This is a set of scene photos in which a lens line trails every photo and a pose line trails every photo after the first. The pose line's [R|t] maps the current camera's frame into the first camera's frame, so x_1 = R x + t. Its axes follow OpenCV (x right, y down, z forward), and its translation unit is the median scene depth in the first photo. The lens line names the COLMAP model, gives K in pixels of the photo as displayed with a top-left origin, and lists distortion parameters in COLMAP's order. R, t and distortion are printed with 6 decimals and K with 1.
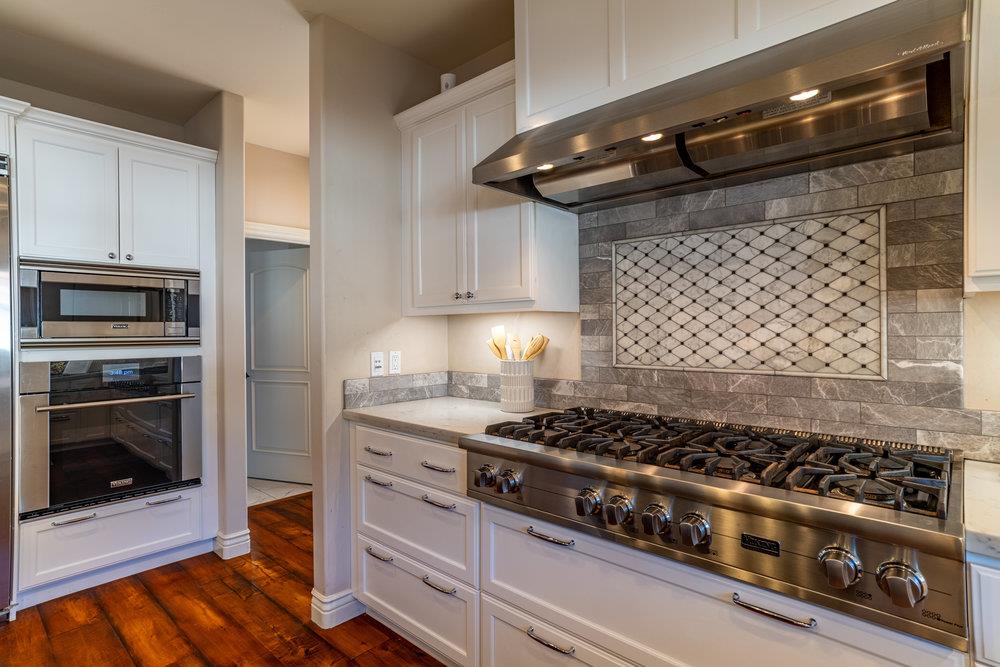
lens RADIAL K [[514.8, 0, 497.6], [0, 514.8, 333.5], [0, 0, 1]] dist [-0.009931, 0.002785]
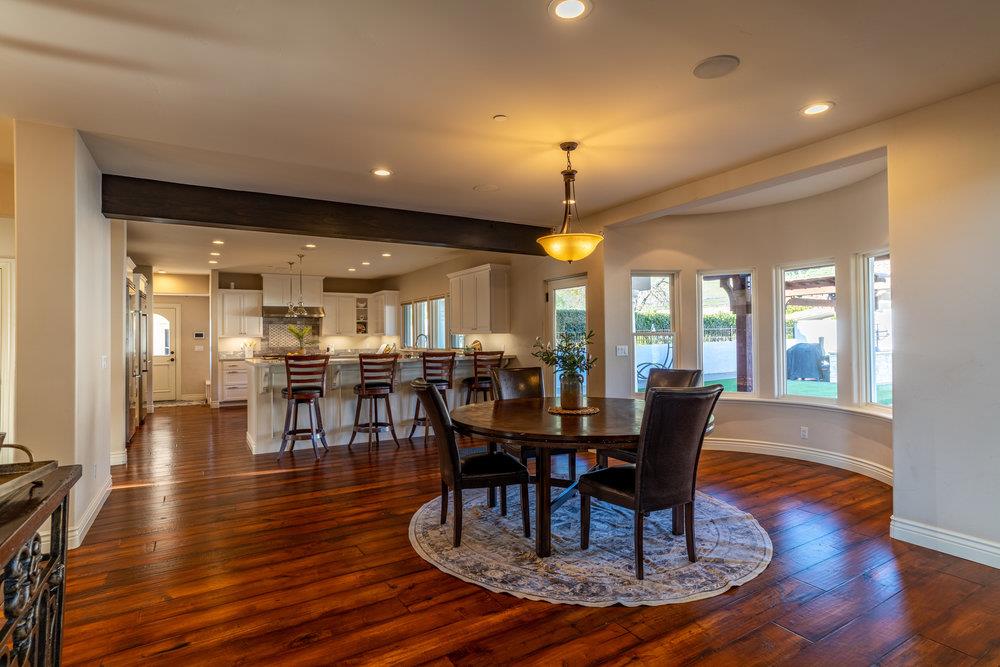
lens RADIAL K [[514.8, 0, 503.8], [0, 514.8, 330.3], [0, 0, 1]] dist [-0.009931, 0.002785]
pose [[0.278092, 0.026472, 0.960190, -4.101312], [0.005239, 0.999564, -0.029075, 0.052964], [-0.960540, 0.013116, 0.277832, -2.718040]]
